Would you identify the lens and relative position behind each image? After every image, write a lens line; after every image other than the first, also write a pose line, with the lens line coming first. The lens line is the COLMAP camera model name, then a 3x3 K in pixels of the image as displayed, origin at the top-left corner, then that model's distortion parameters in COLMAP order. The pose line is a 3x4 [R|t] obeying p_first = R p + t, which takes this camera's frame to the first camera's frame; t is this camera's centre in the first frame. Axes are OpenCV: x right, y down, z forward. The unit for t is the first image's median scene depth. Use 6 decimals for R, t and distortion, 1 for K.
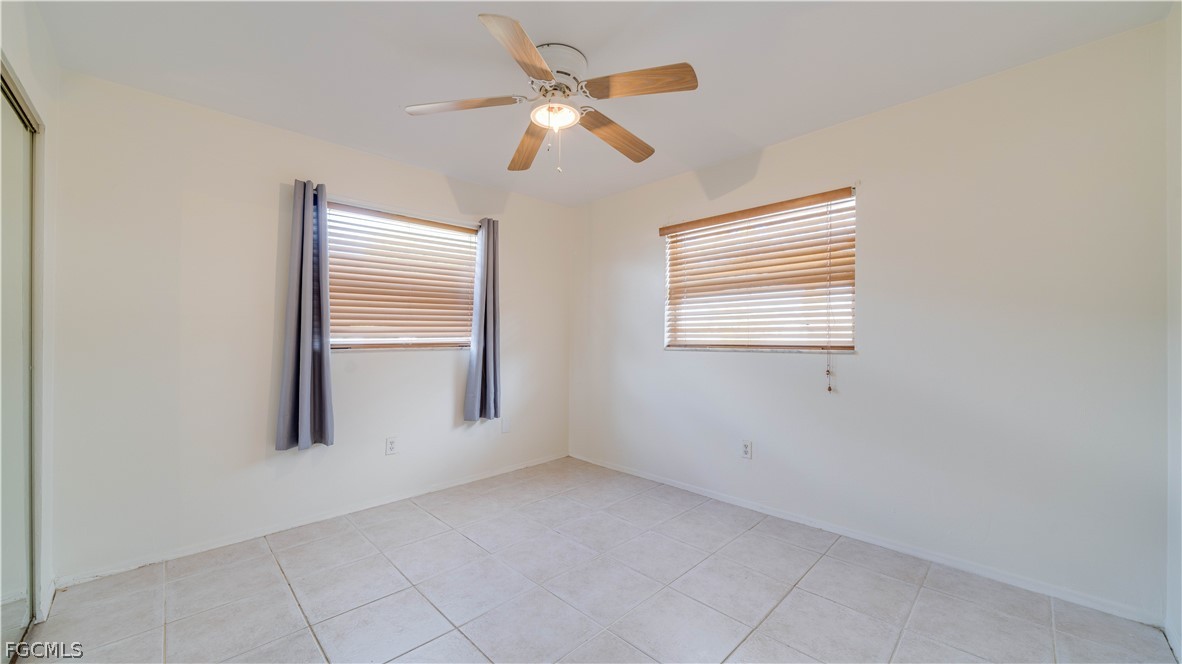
lens RADIAL K [[432.6, 0, 589.2], [0, 432.6, 336.8], [0, 0, 1]] dist [-0.002524, -0.000148]
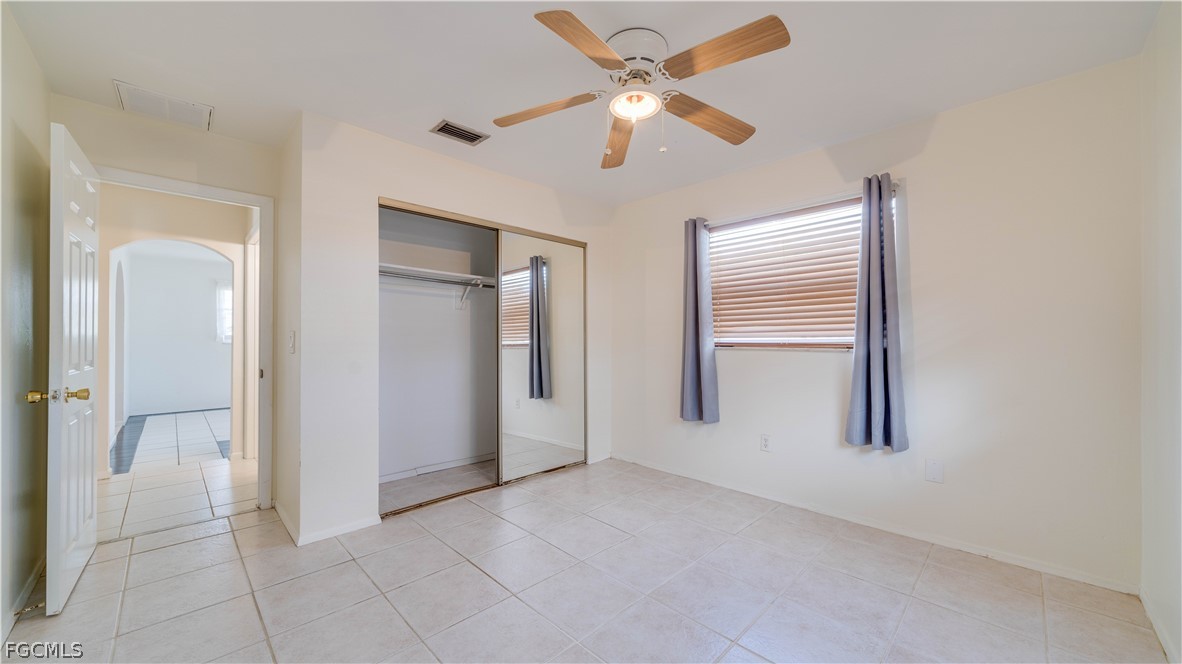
lens RADIAL K [[432.6, 0, 589.2], [0, 432.6, 336.8], [0, 0, 1]] dist [-0.002524, -0.000148]
pose [[0.001738, 0.002730, -0.999995, 0.578330], [0.002983, 0.999992, 0.002735, -0.003635], [0.999994, -0.002988, 0.001730, 0.595786]]
